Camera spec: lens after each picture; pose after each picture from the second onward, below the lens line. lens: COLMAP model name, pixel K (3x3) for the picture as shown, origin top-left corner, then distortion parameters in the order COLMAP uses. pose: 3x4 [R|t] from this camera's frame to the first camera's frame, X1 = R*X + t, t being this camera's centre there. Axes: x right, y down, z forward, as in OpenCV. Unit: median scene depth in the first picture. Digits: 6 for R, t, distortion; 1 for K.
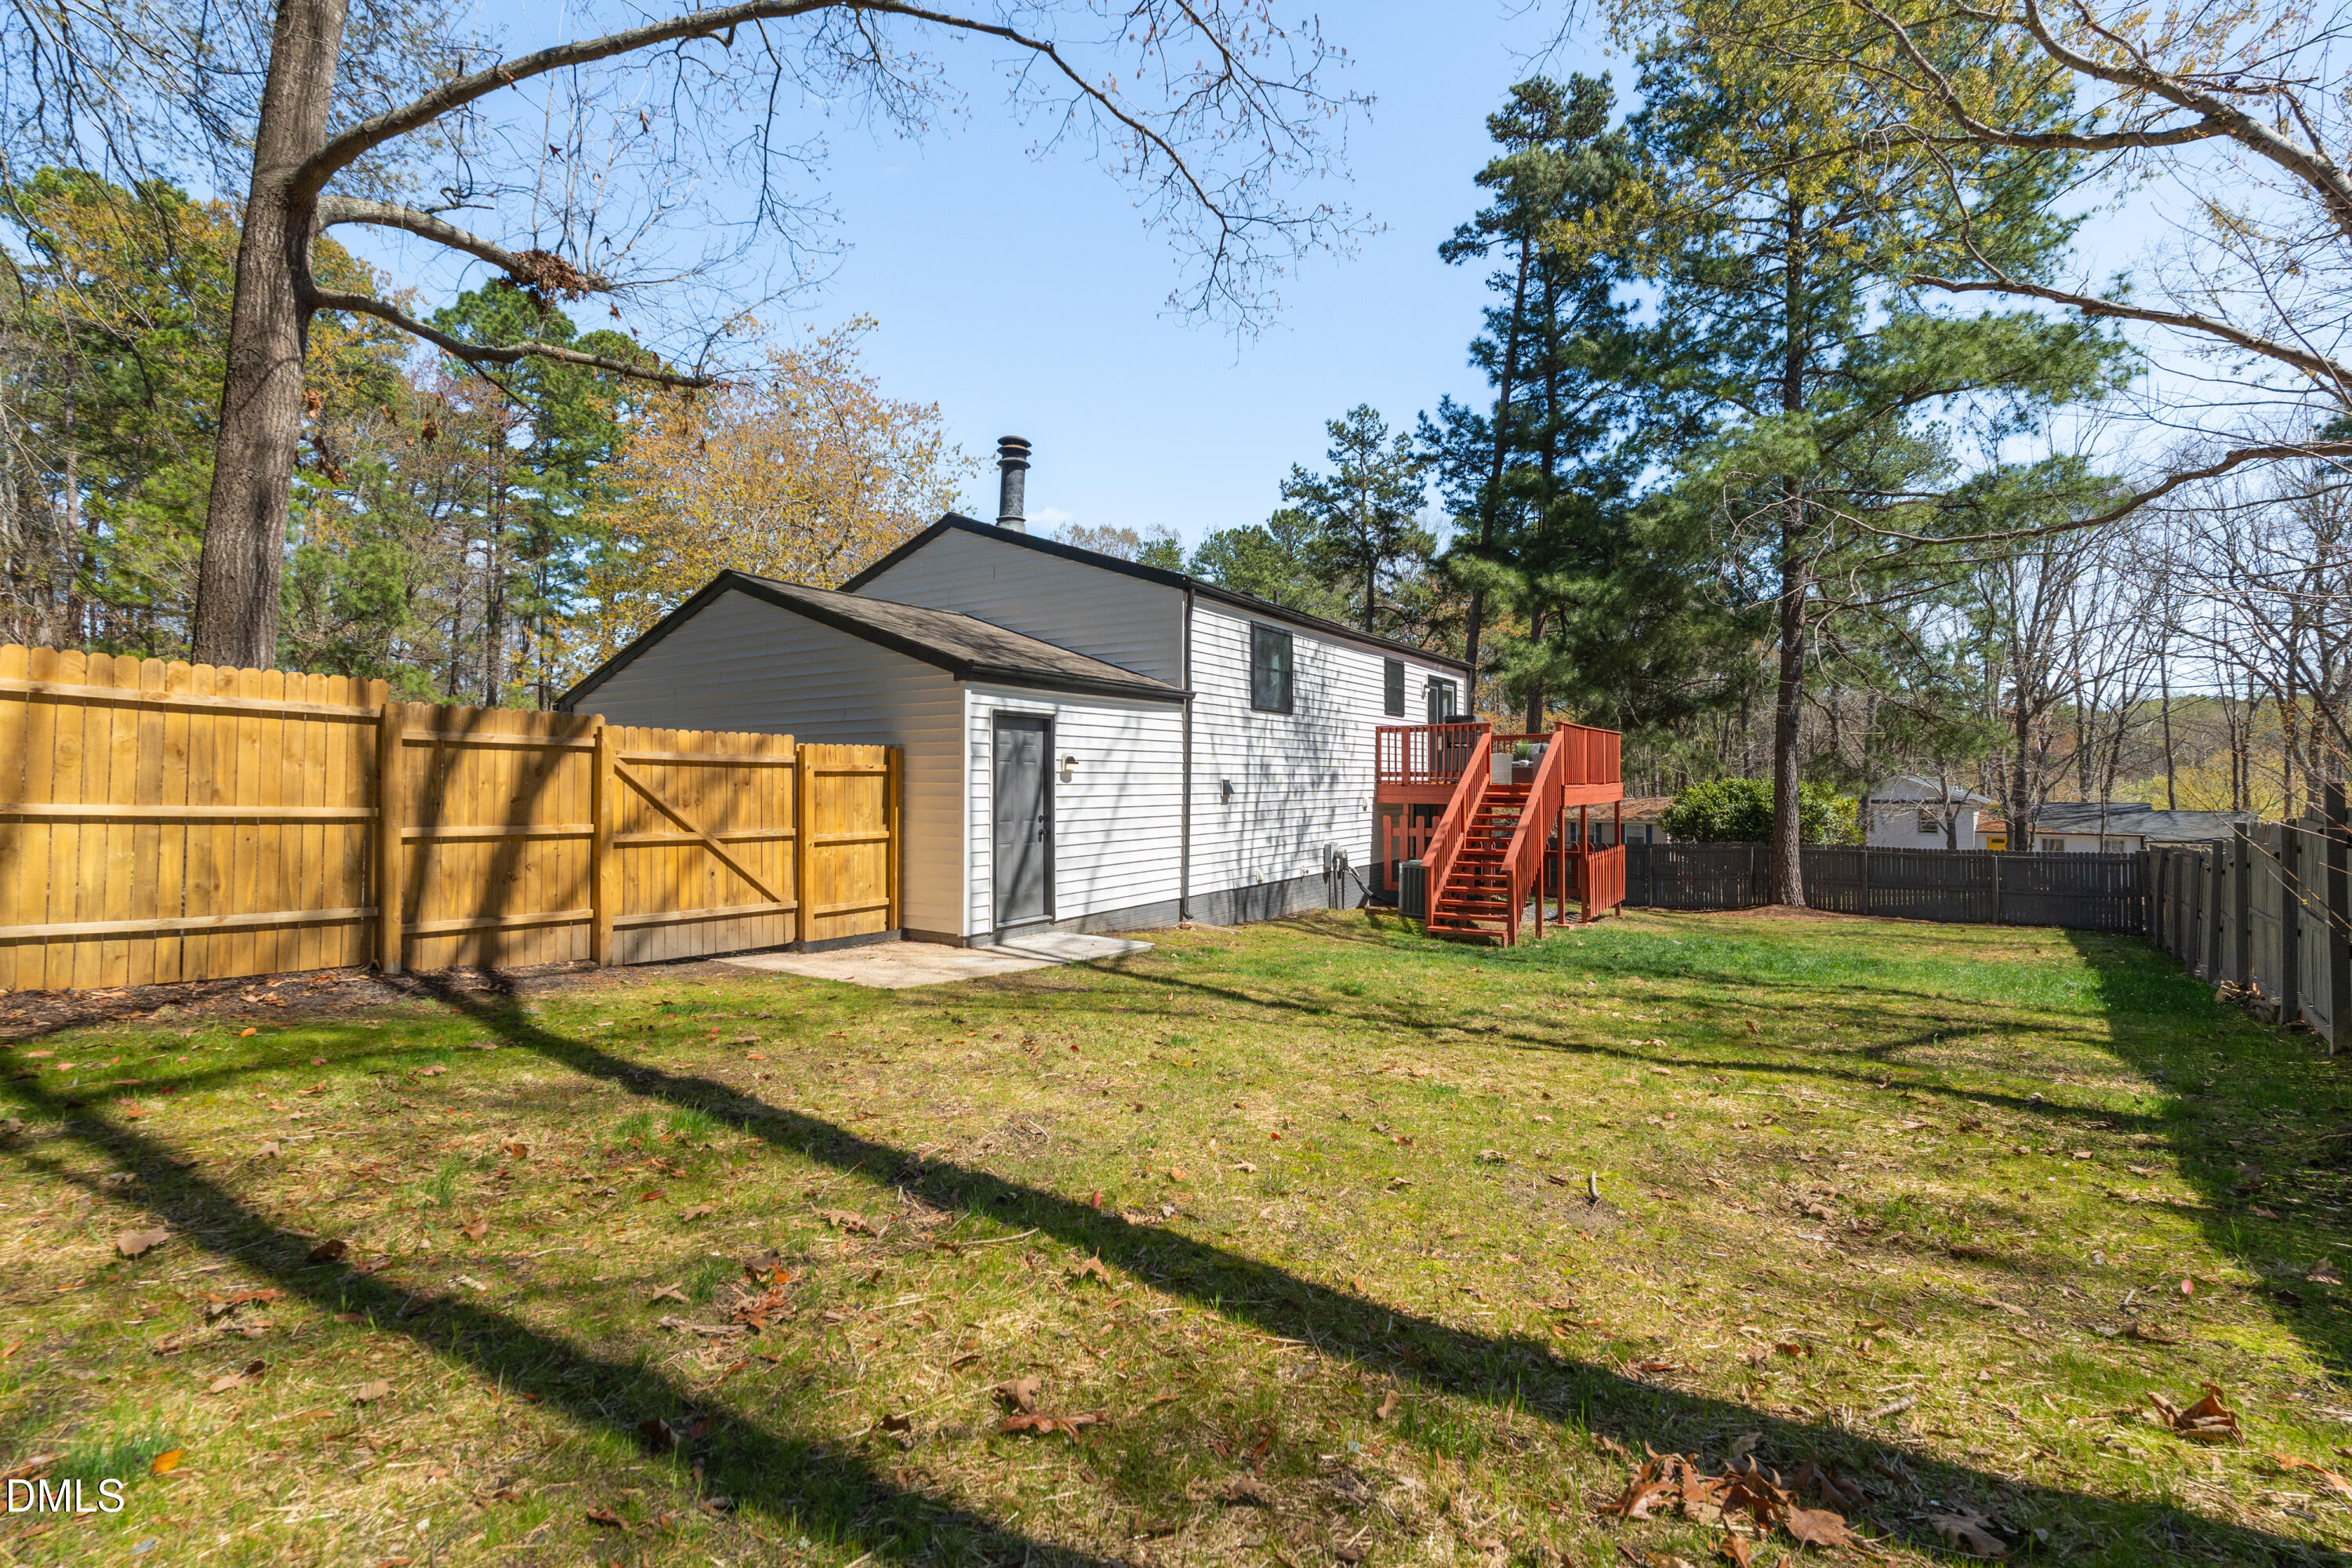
lens RADIAL K [[1014.4, 0, 1182.0], [0, 1014.4, 777.1], [0, 0, 1]] dist [-0.004939, -0.001321]
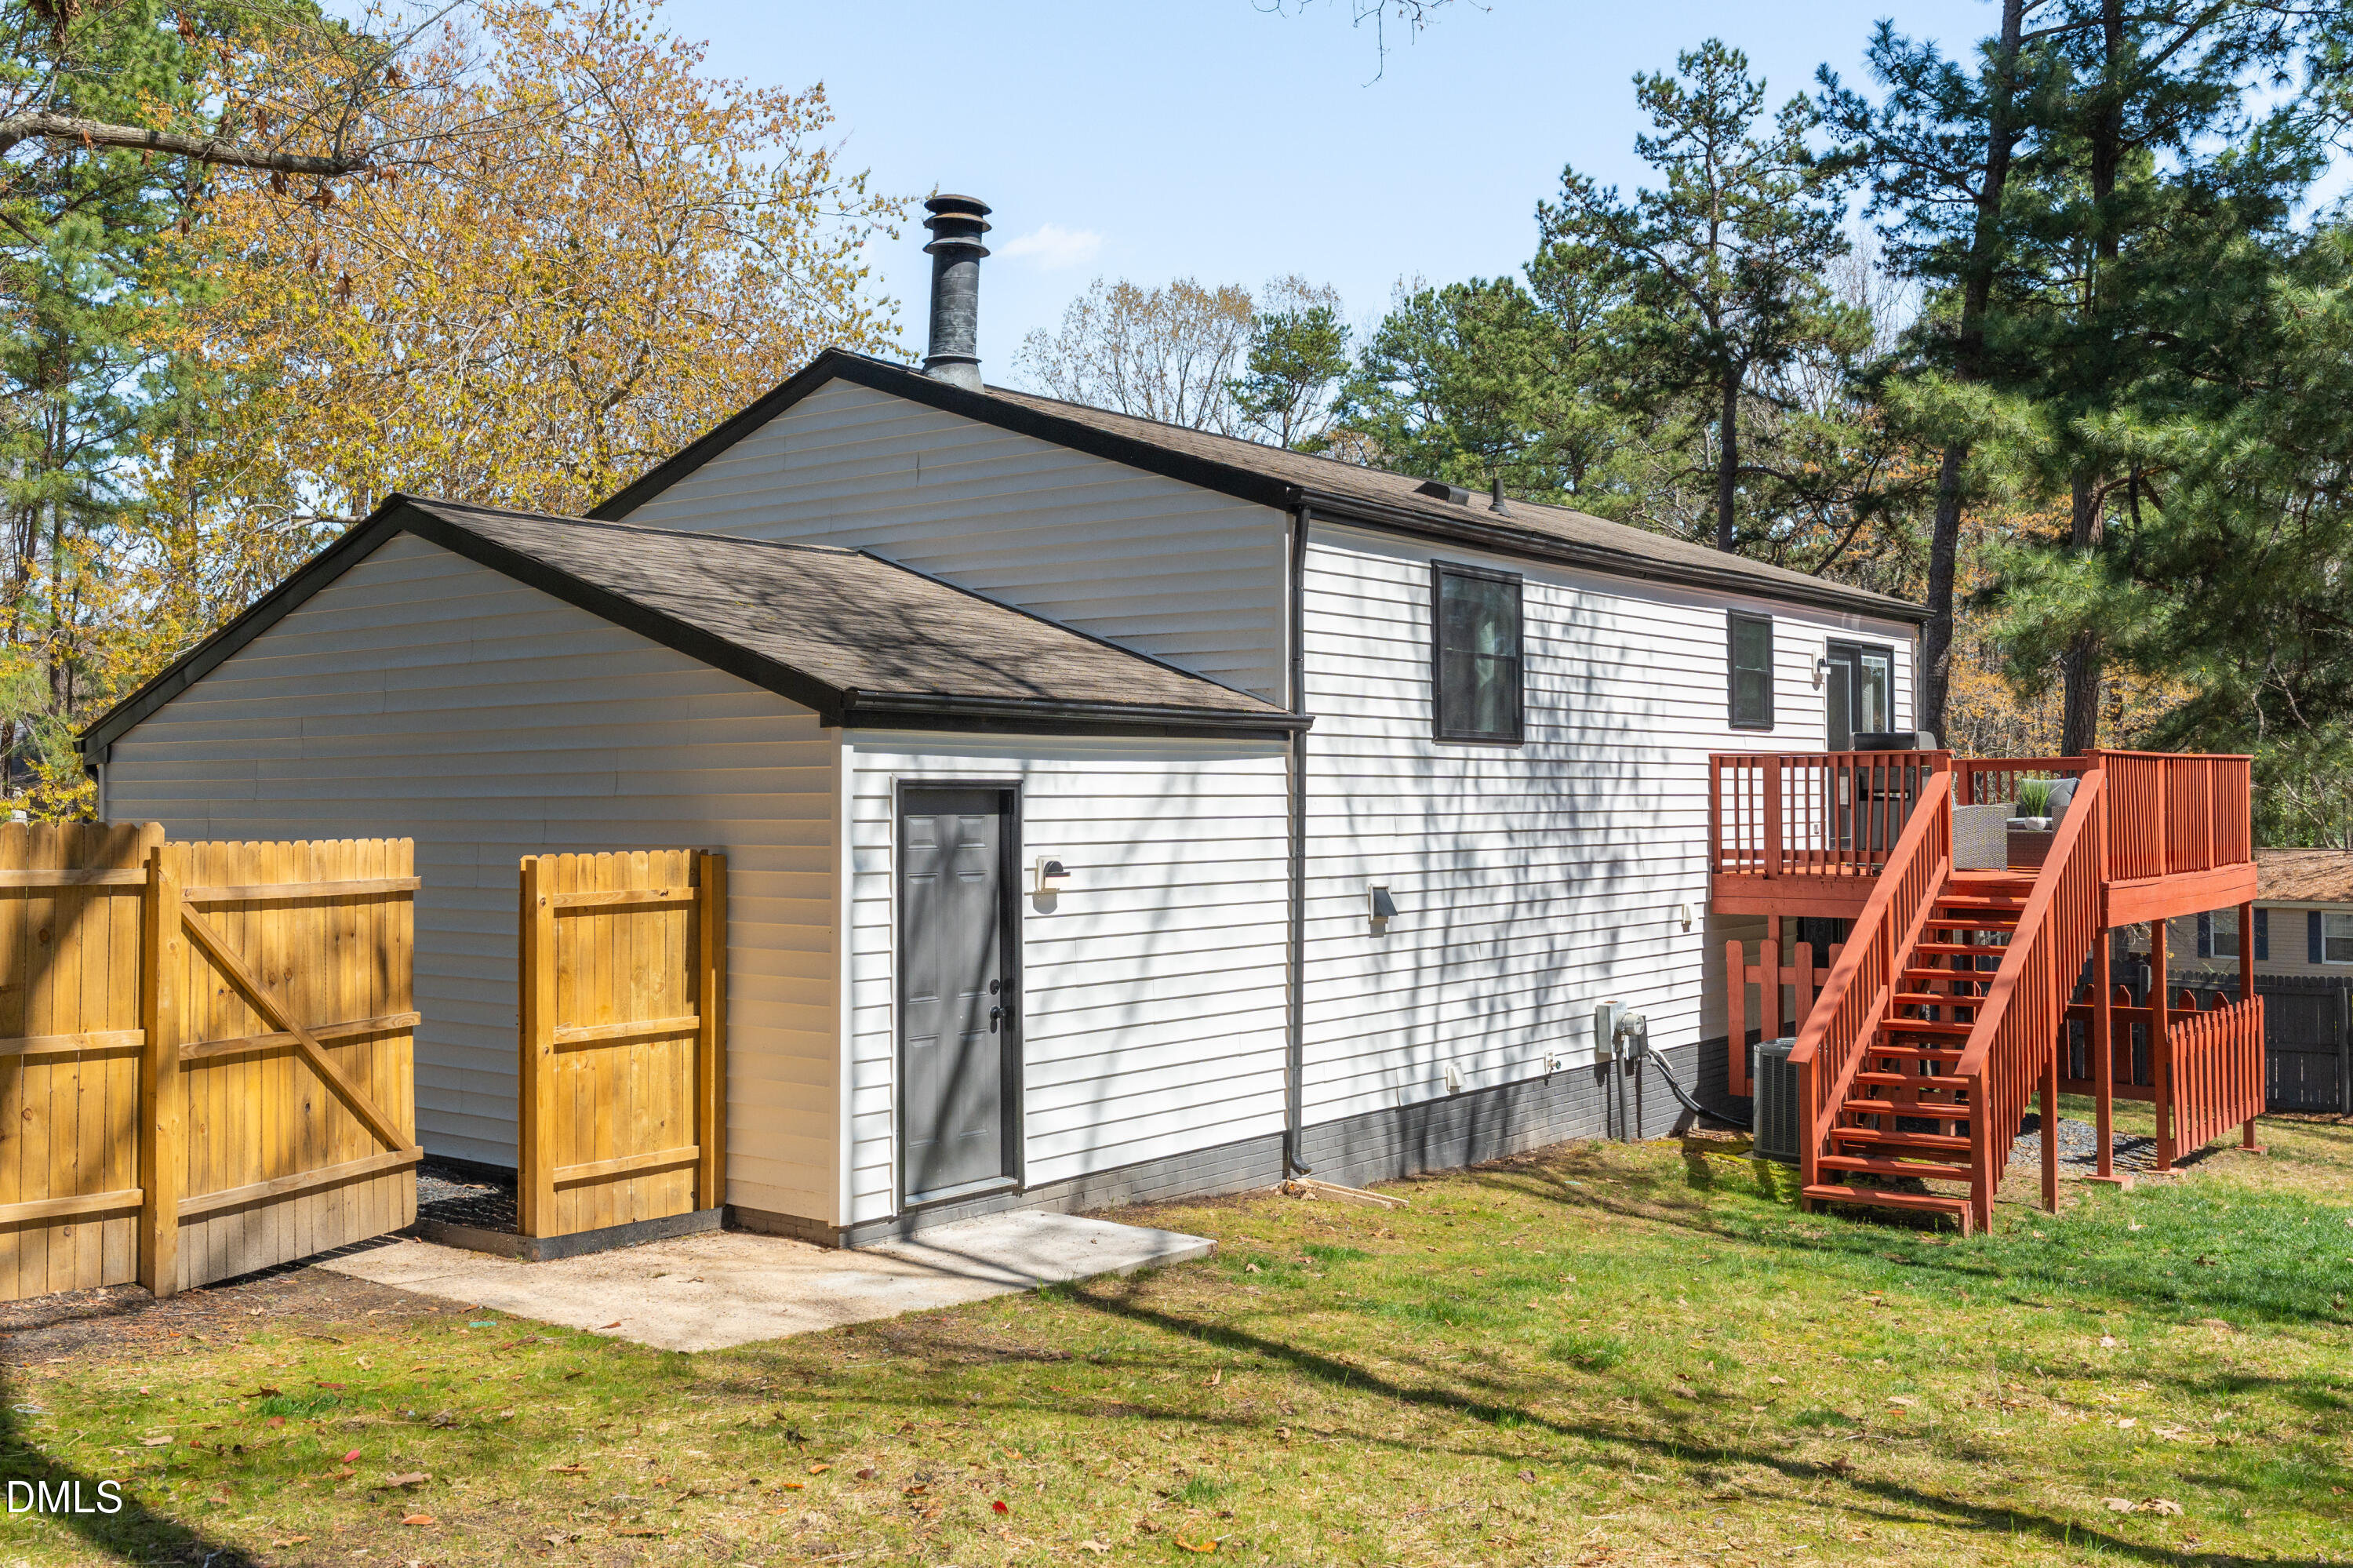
lens RADIAL K [[2147.9, 0, 1178.1], [0, 2147.9, 766.7], [0, 0, 1]] dist [0.007521, 0.000000]
pose [[0.996508, -0.005437, -0.083321, 0.030559], [0.004338, 0.999901, -0.013363, -0.038995], [0.083385, 0.012955, 0.996433, -0.046066]]
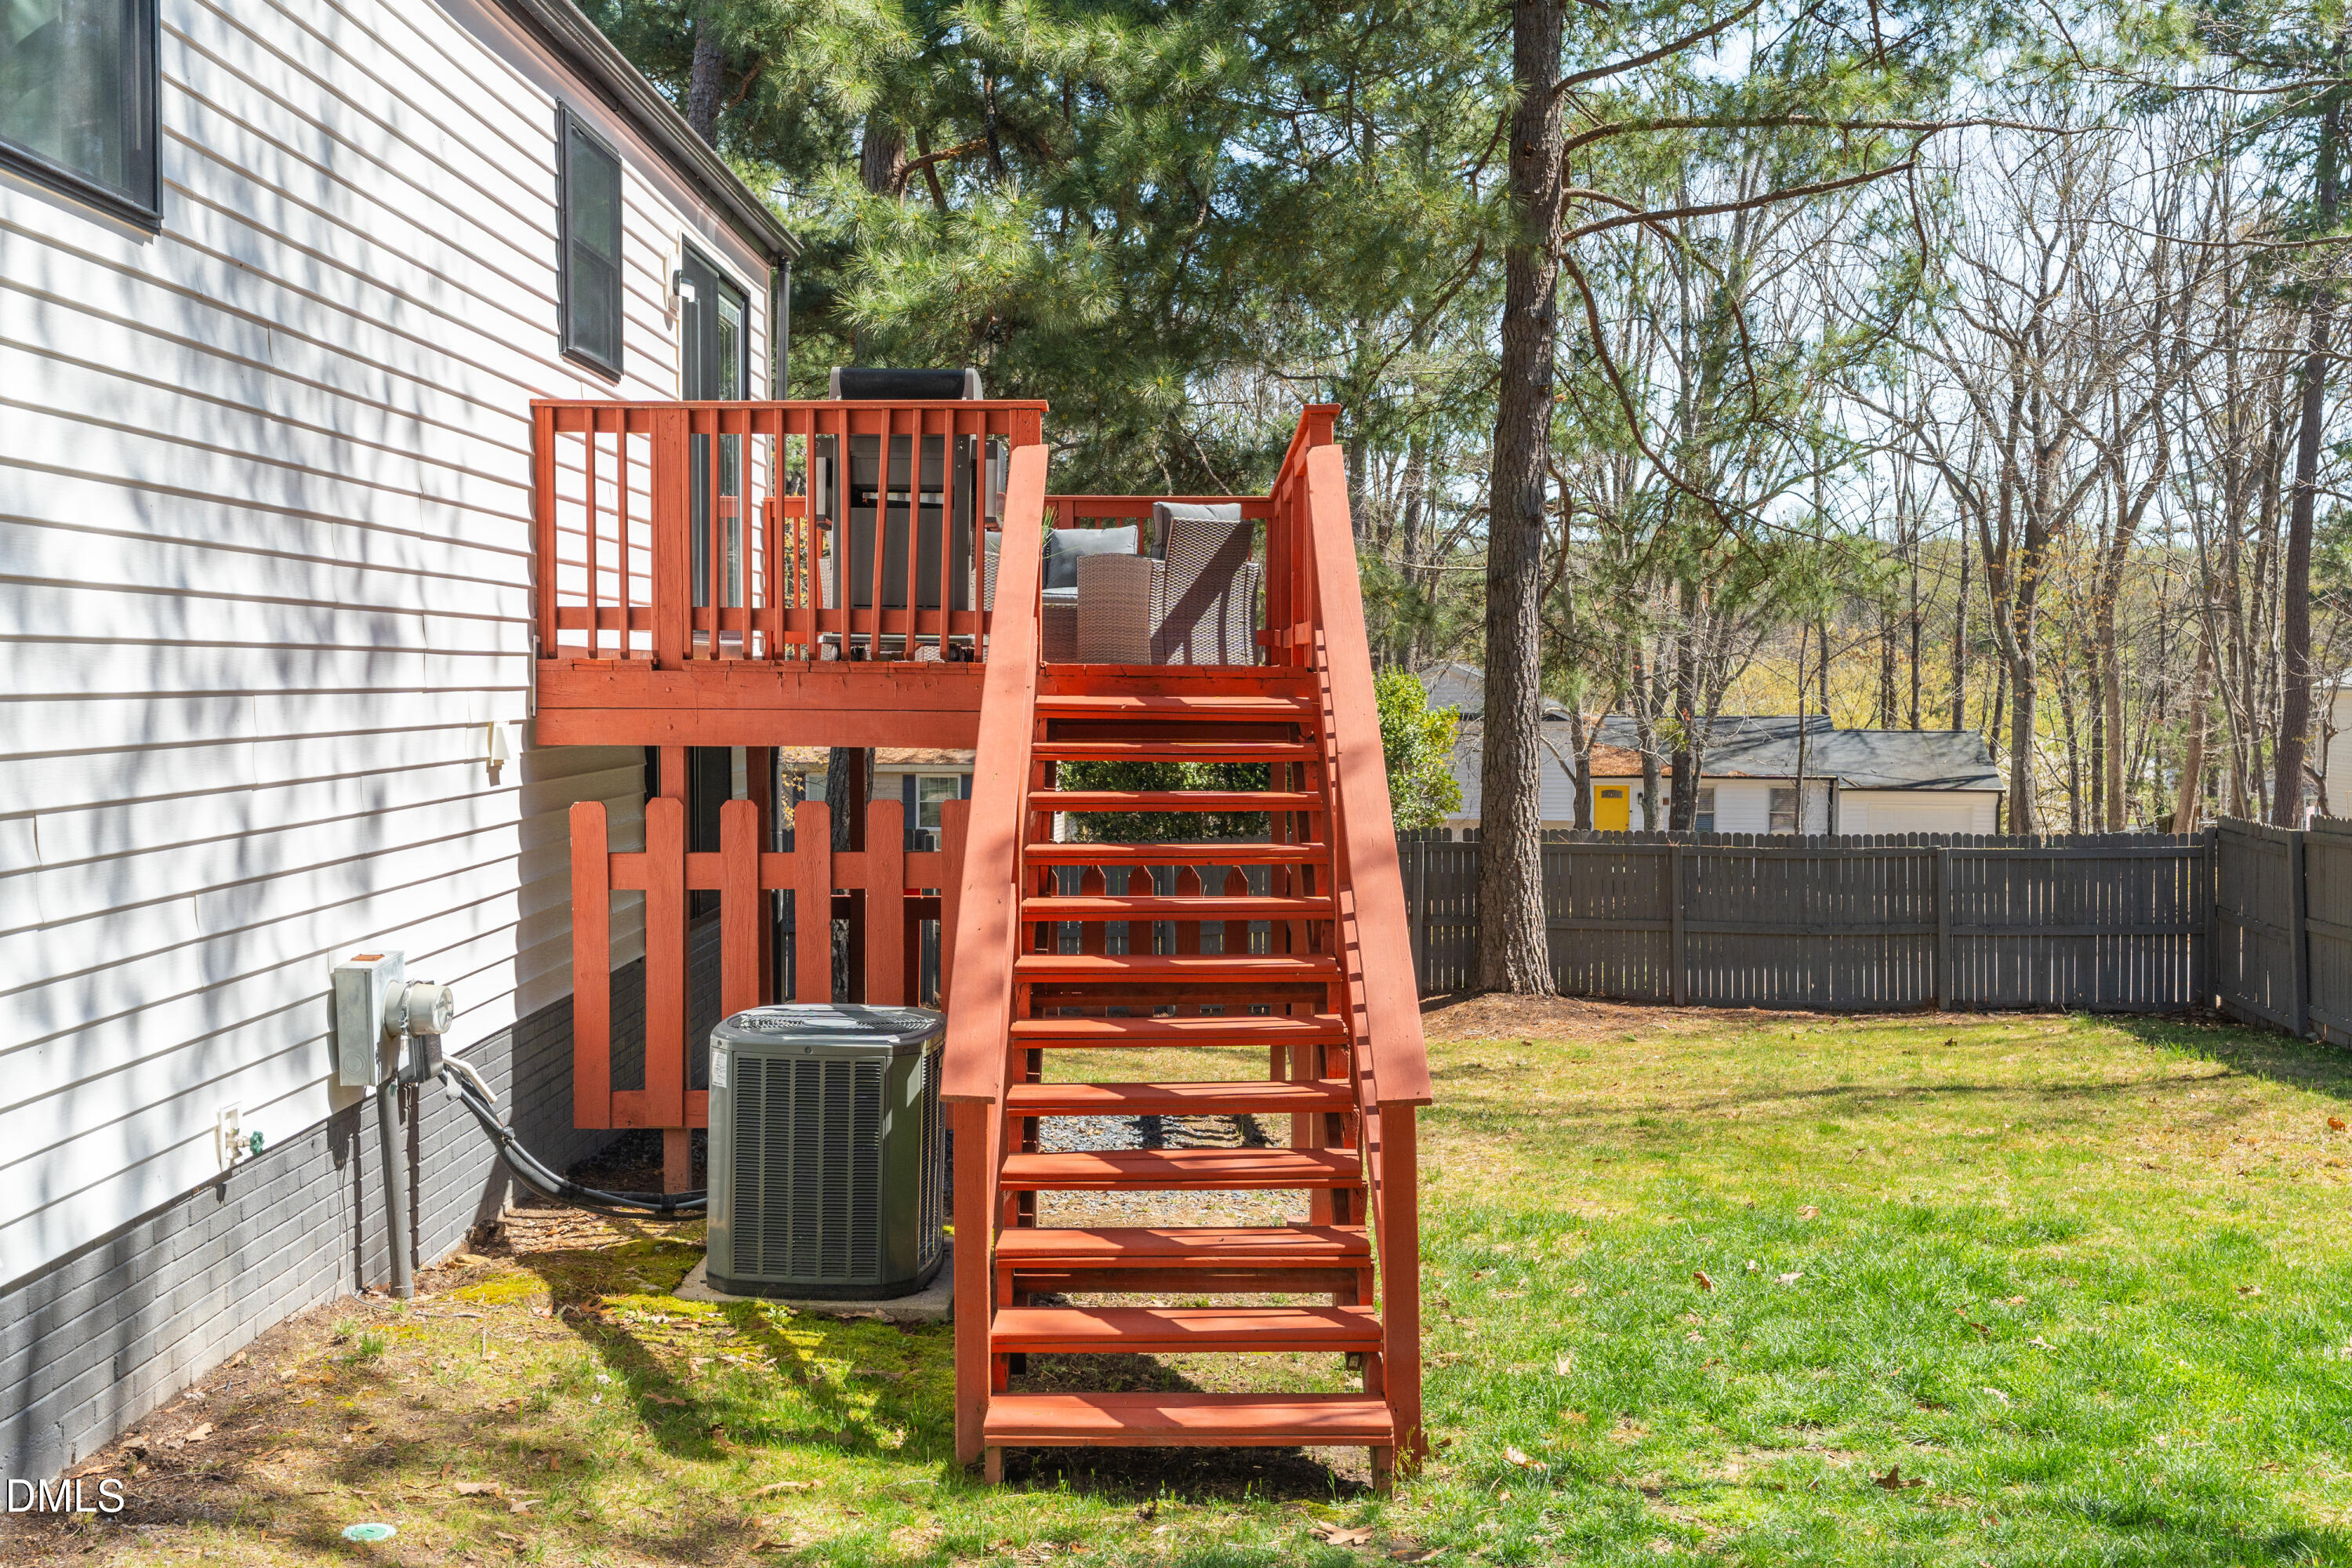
lens RADIAL K [[2346.9, 0, 1182.2], [0, 2346.9, 732.3], [0, 0, 1]] dist [0.002435, 0.000000]
pose [[0.843810, -0.011045, 0.536528, 0.041061], [-0.004237, 0.999620, 0.027242, 0.009482], [-0.536625, -0.025261, 0.843443, 0.595492]]
